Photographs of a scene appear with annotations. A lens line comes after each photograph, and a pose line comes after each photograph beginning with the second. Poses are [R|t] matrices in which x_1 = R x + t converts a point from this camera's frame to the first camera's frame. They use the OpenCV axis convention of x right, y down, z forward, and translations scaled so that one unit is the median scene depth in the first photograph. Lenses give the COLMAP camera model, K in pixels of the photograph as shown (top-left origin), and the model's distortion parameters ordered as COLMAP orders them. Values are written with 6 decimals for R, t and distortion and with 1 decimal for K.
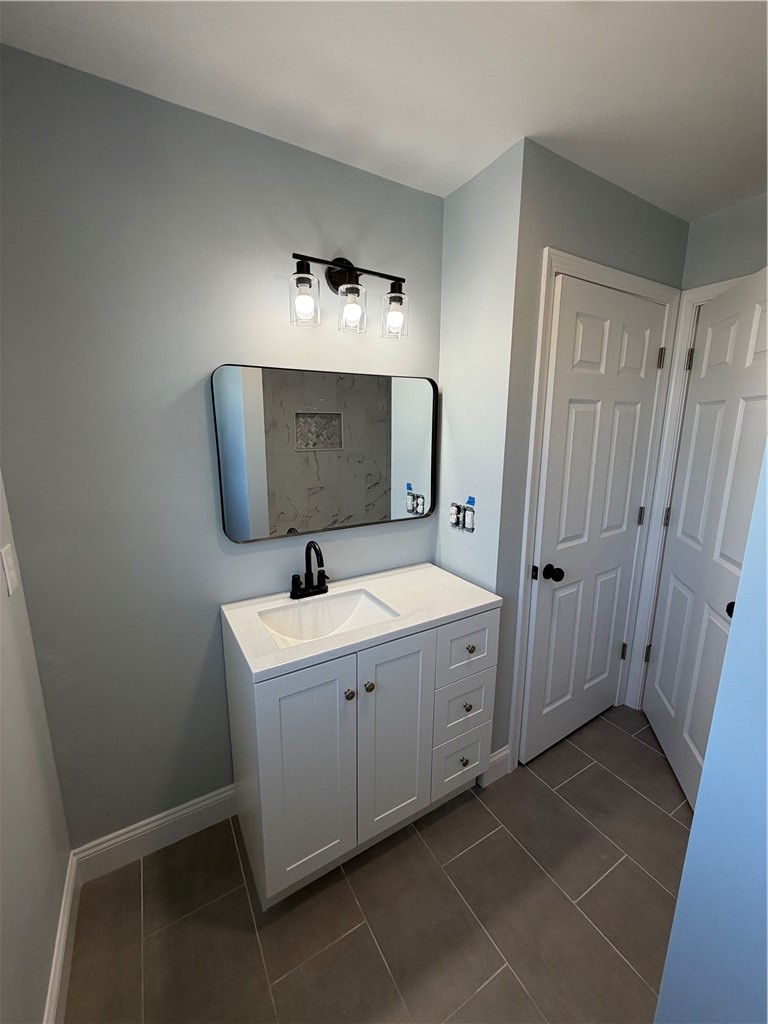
lens RADIAL K [[406.1, 0, 382.6], [0, 406.1, 515.7], [0, 0, 1]] dist [0.000883, 0.000487]
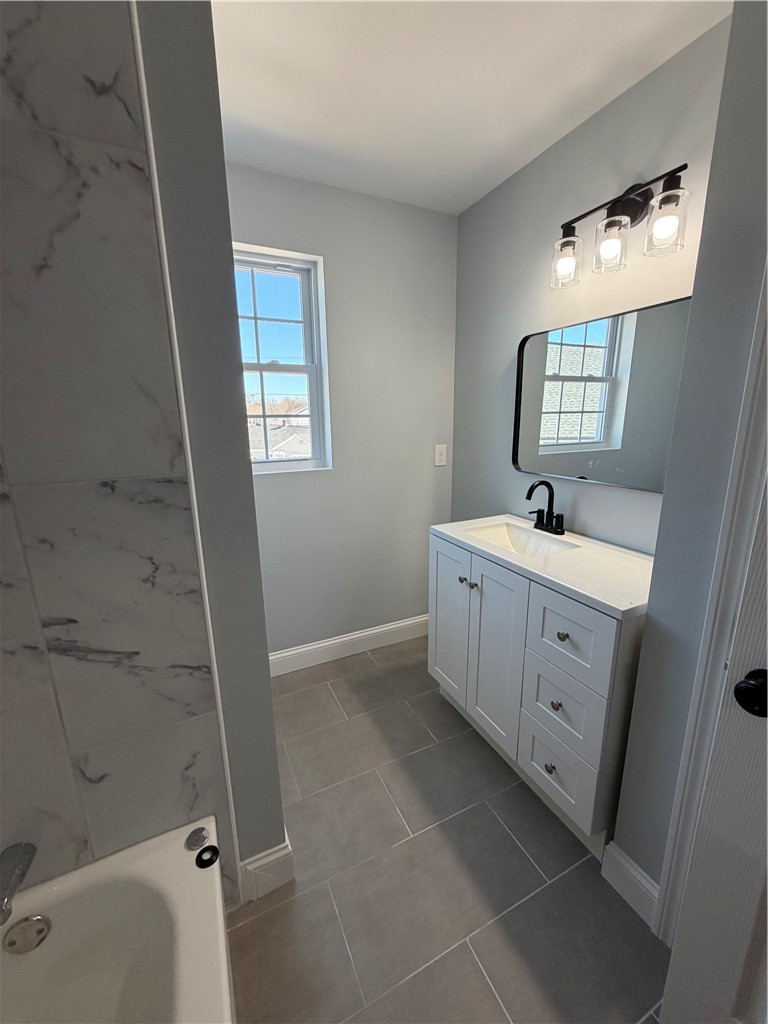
lens RADIAL K [[406.1, 0, 381.7], [0, 406.1, 505.6], [0, 0, 1]] dist [0.000883, 0.000487]
pose [[-0.098806, 0.236081, -0.966697, 0.962726], [-0.184113, 0.950341, 0.250905, -0.071352], [0.977926, 0.202773, -0.050434, 0.611800]]
